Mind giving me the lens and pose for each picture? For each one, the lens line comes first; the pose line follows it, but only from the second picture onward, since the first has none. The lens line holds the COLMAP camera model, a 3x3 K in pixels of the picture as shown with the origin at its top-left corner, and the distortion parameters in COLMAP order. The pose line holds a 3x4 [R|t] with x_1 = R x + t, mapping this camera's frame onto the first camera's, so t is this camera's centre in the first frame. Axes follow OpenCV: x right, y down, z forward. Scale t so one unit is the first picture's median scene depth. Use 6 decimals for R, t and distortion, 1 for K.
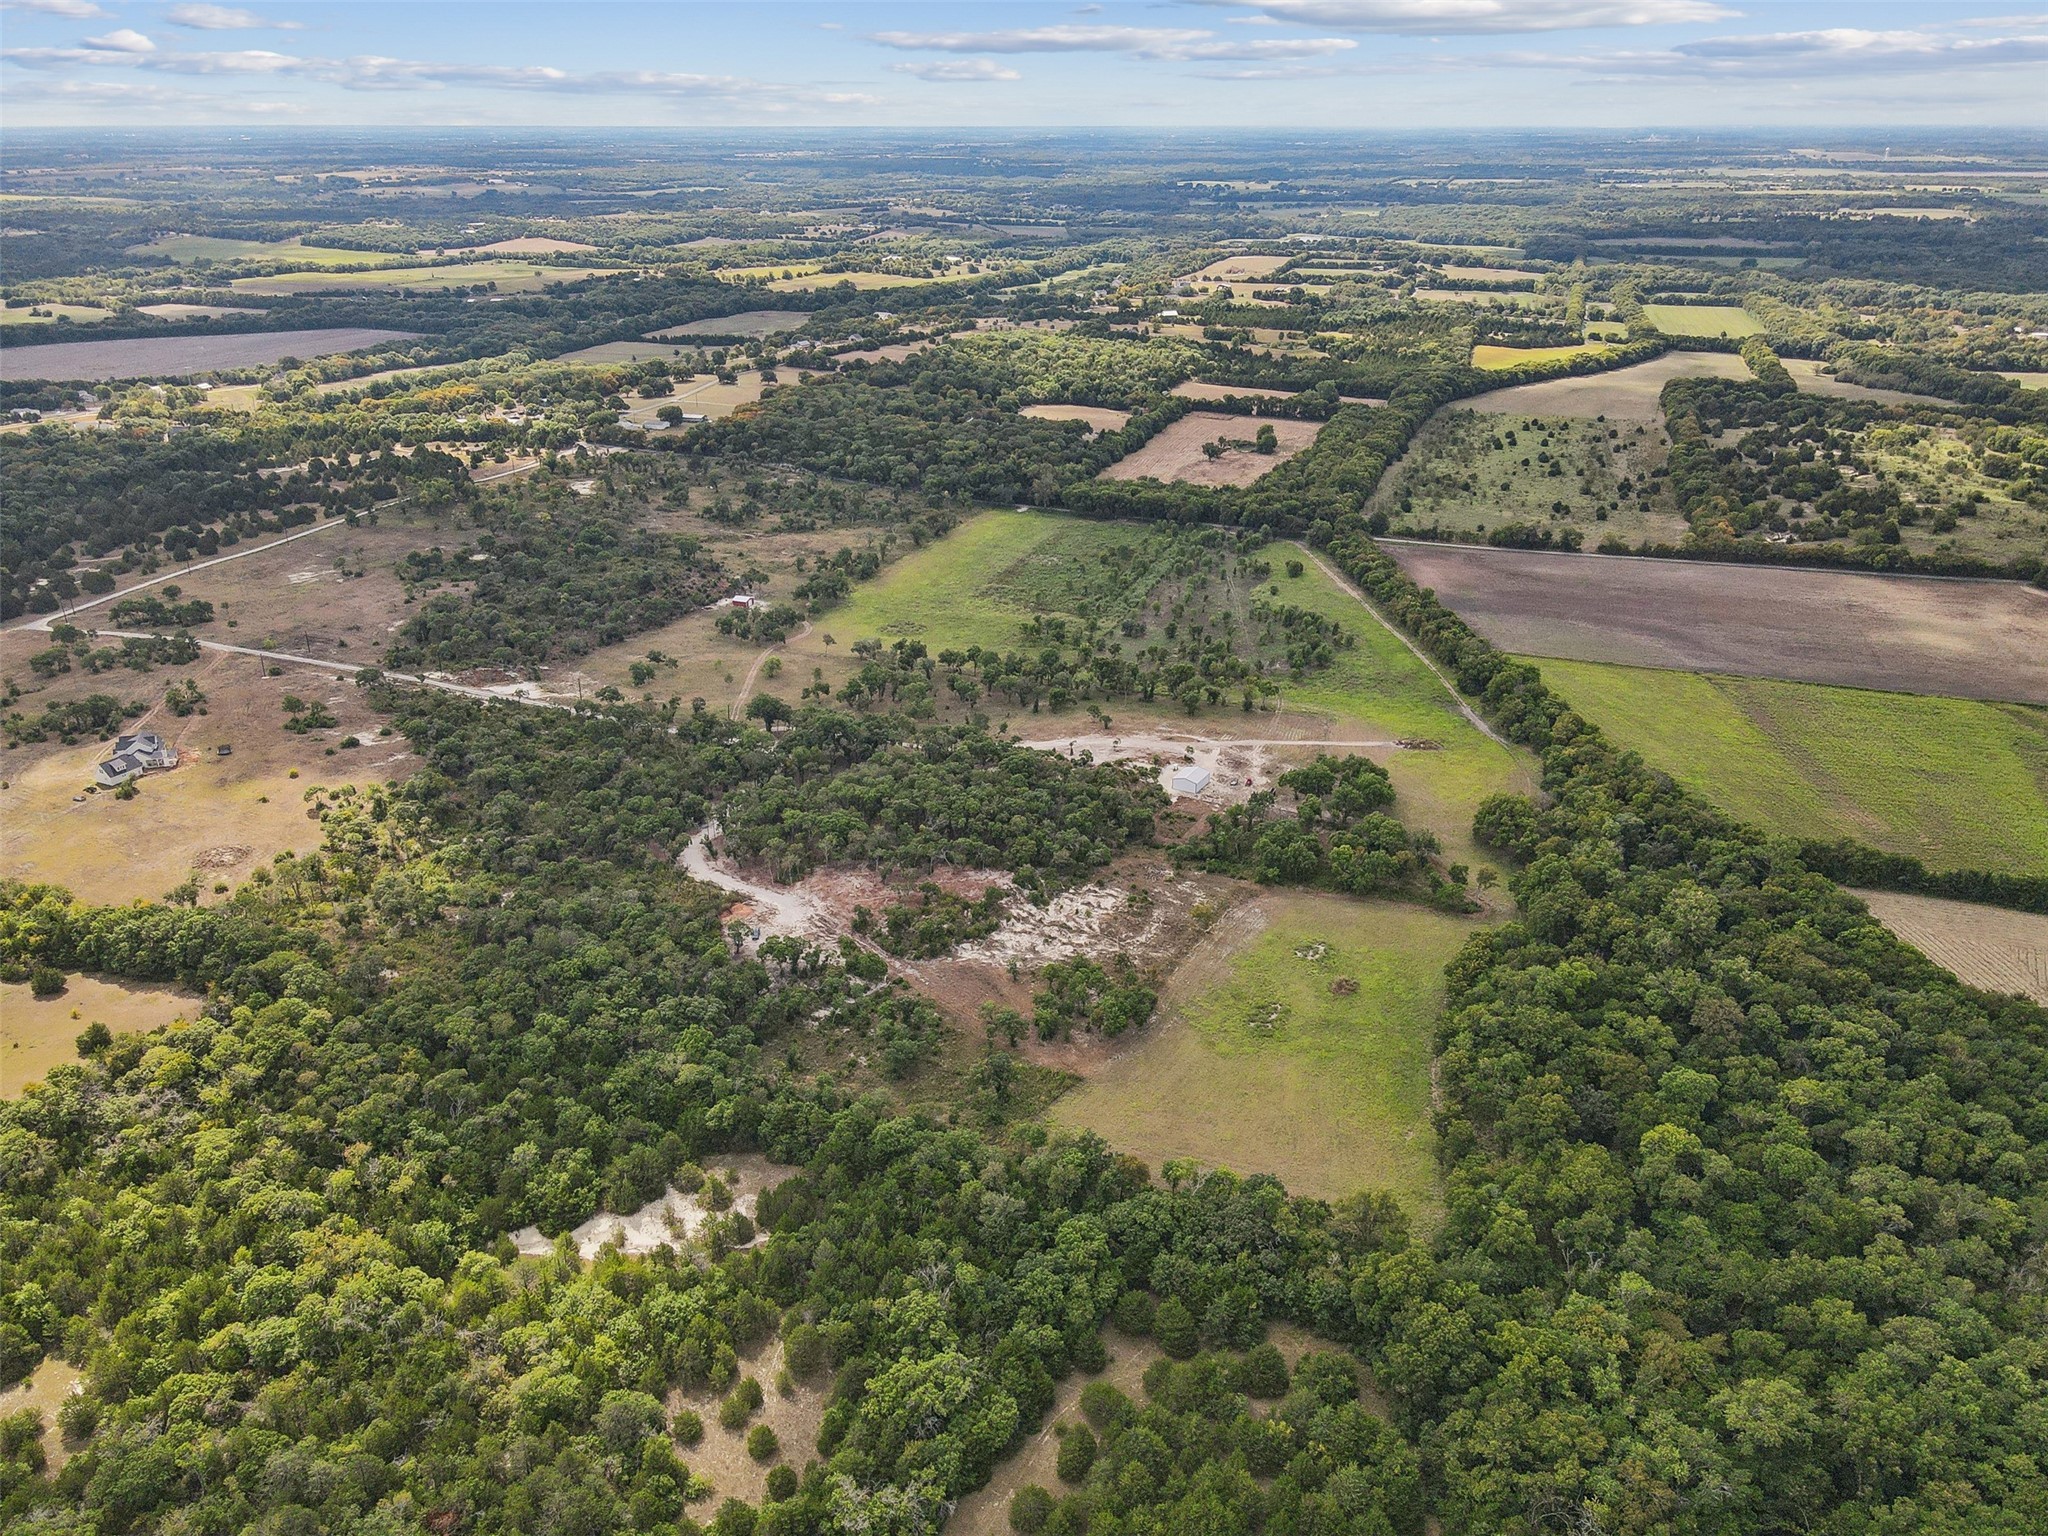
lens RADIAL K [[1547.6, 0, 1024.0], [0, 1547.6, 768.0], [0, 0, 1]] dist [0.000815, 0.046472]
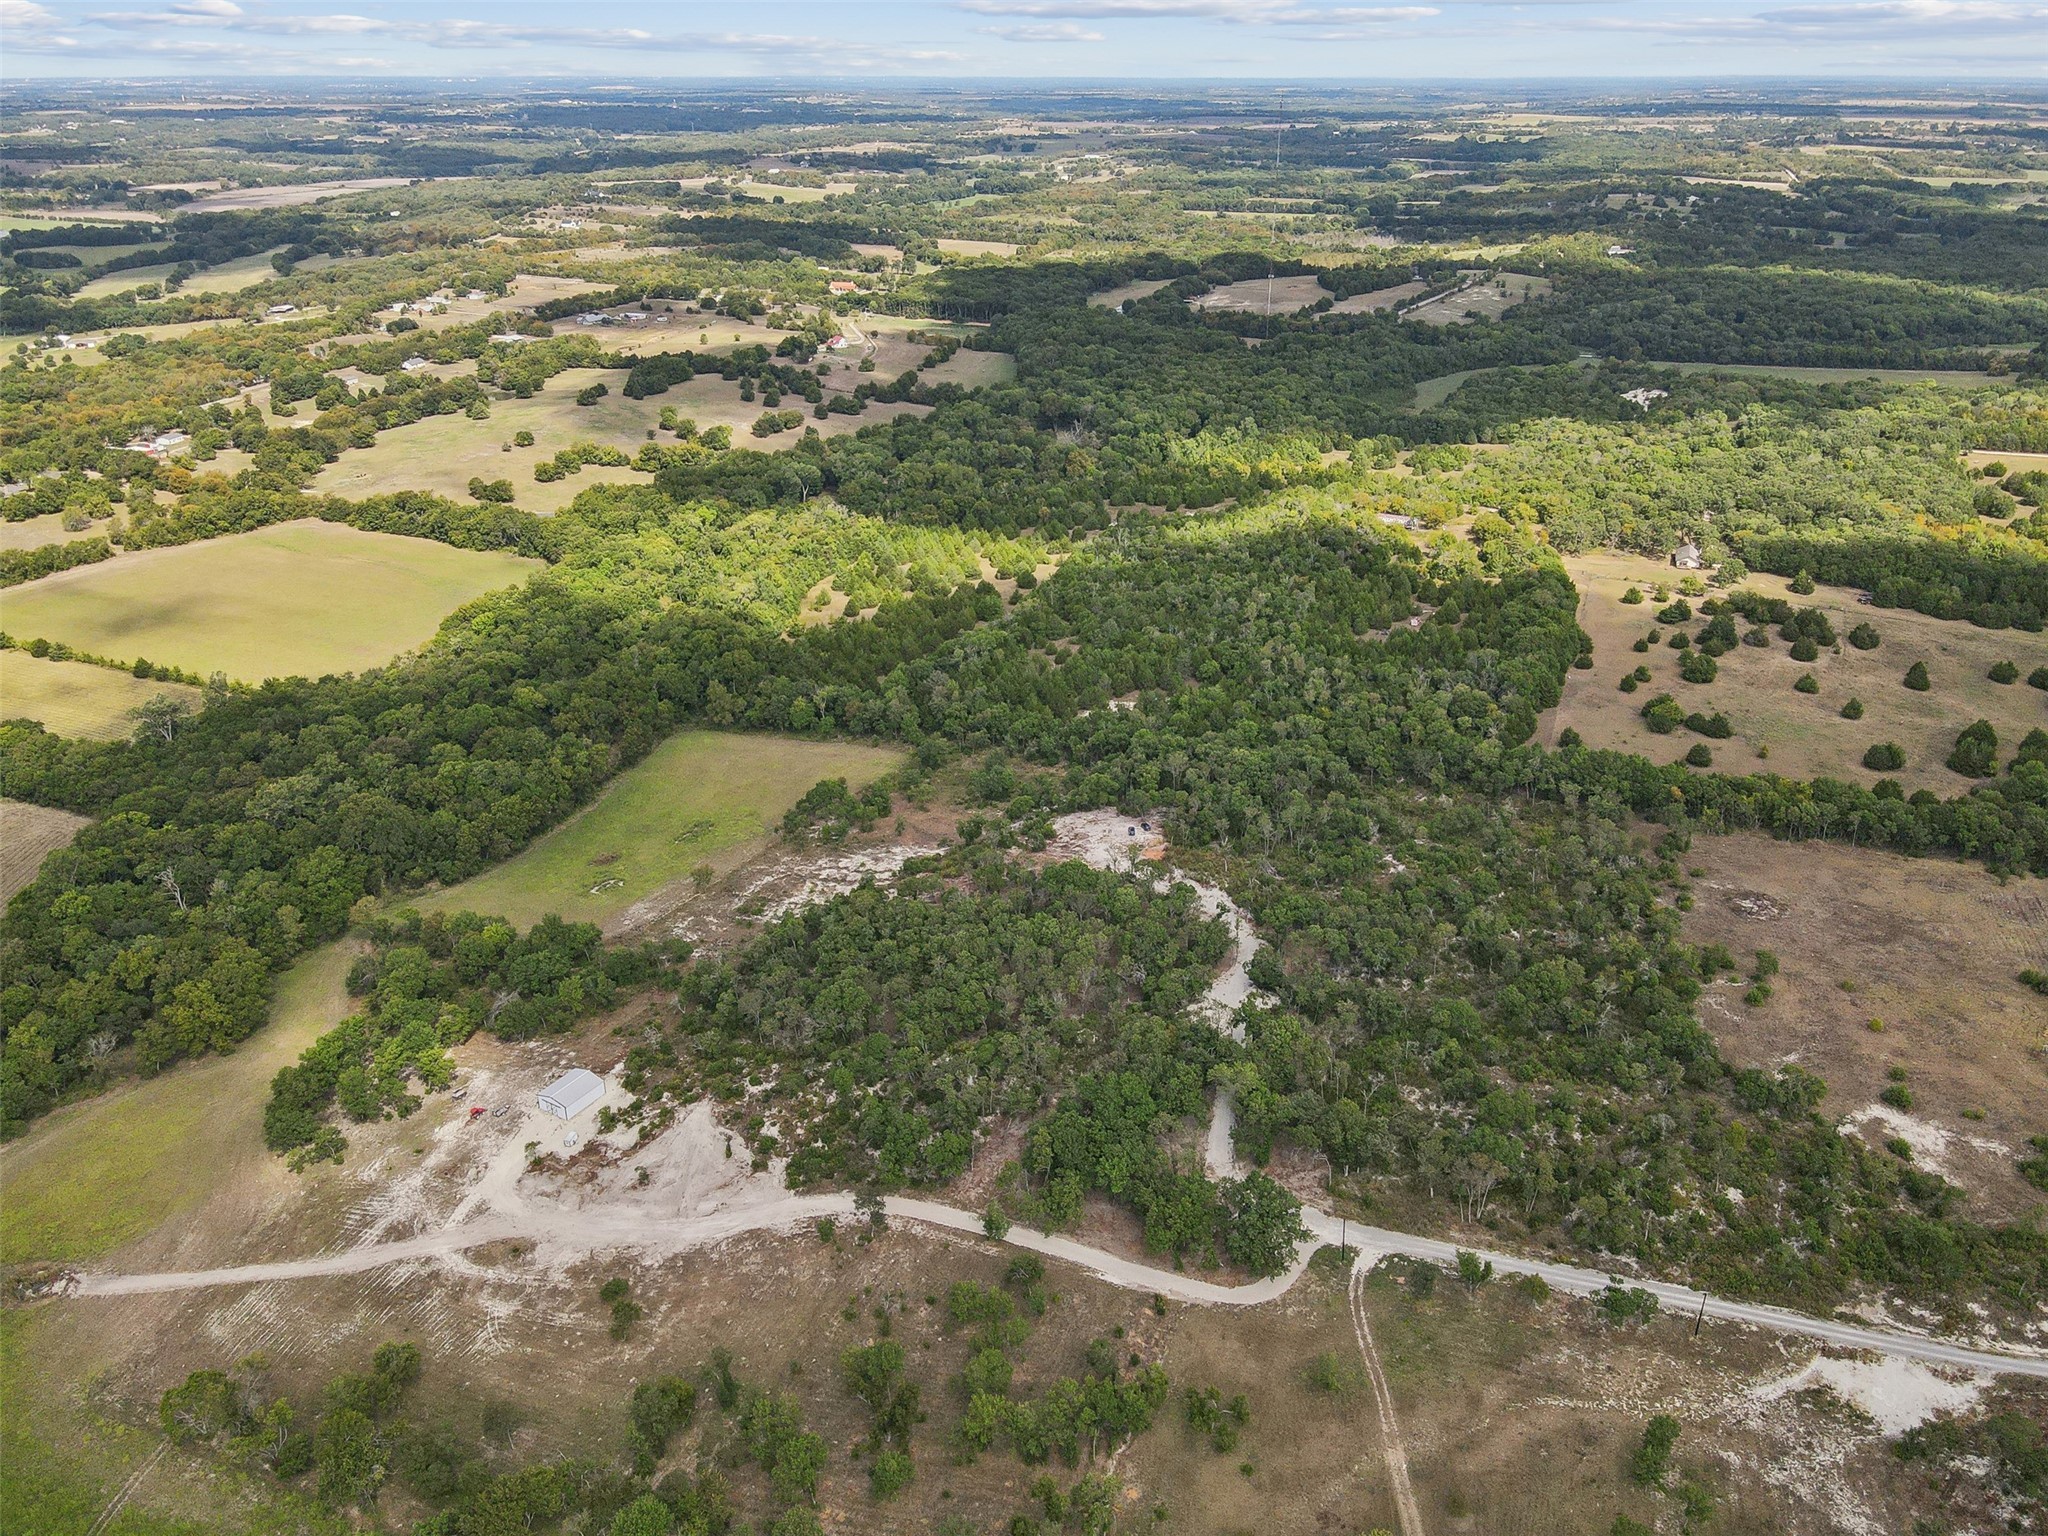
lens RADIAL K [[1511.9, 0, 1043.0], [0, 1511.9, 775.9], [0, 0, 1]] dist [-0.009369, 0.039674]
pose [[-0.999542, -0.010211, 0.028497, -0.089454], [0.014568, 0.662958, 0.748515, -0.454385], [-0.026535, 0.748587, -0.662505, 1.064482]]
